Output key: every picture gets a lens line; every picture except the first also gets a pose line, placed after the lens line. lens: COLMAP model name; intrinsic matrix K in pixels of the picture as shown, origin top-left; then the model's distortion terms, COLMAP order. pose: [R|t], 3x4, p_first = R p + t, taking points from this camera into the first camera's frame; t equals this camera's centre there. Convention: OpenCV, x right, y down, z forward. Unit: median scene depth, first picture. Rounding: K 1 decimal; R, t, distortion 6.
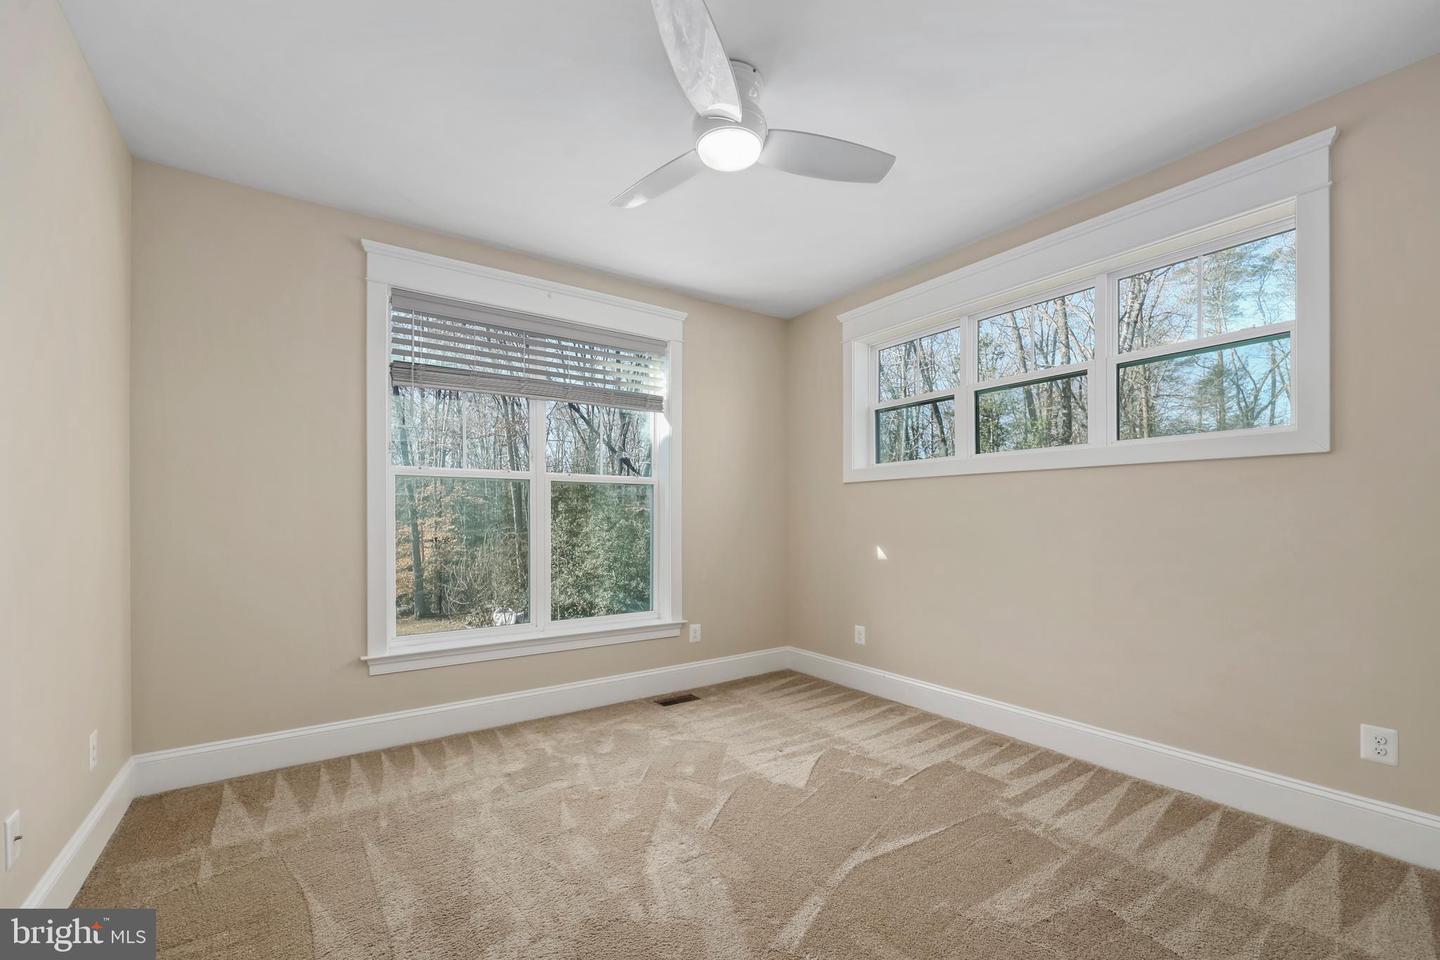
lens RADIAL K [[591.6, 0, 722.7], [0, 591.6, 502.4], [0, 0, 1]] dist [-0.001095, -0.000228]
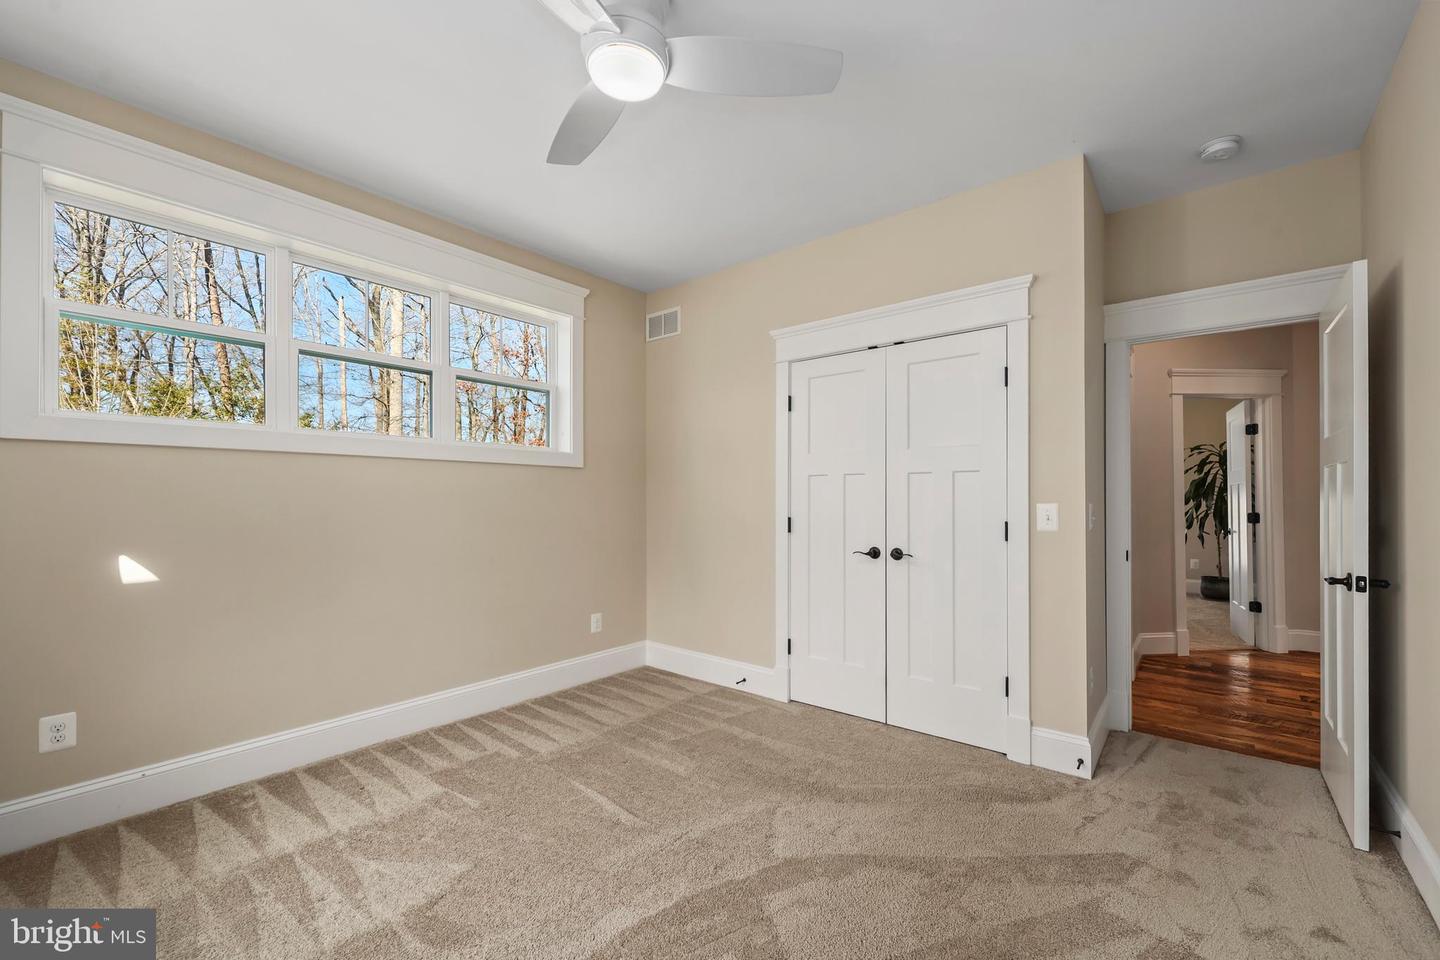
lens RADIAL K [[593.4, 0, 720.0], [0, 593.4, 480.0], [0, 0, 1]] dist [-0.000388, 0.000007]
pose [[-0.249365, 0.031864, 0.967885, -0.665906], [-0.019493, 0.999091, -0.037913, 0.009807], [-0.968213, -0.028321, -0.248517, 0.854150]]
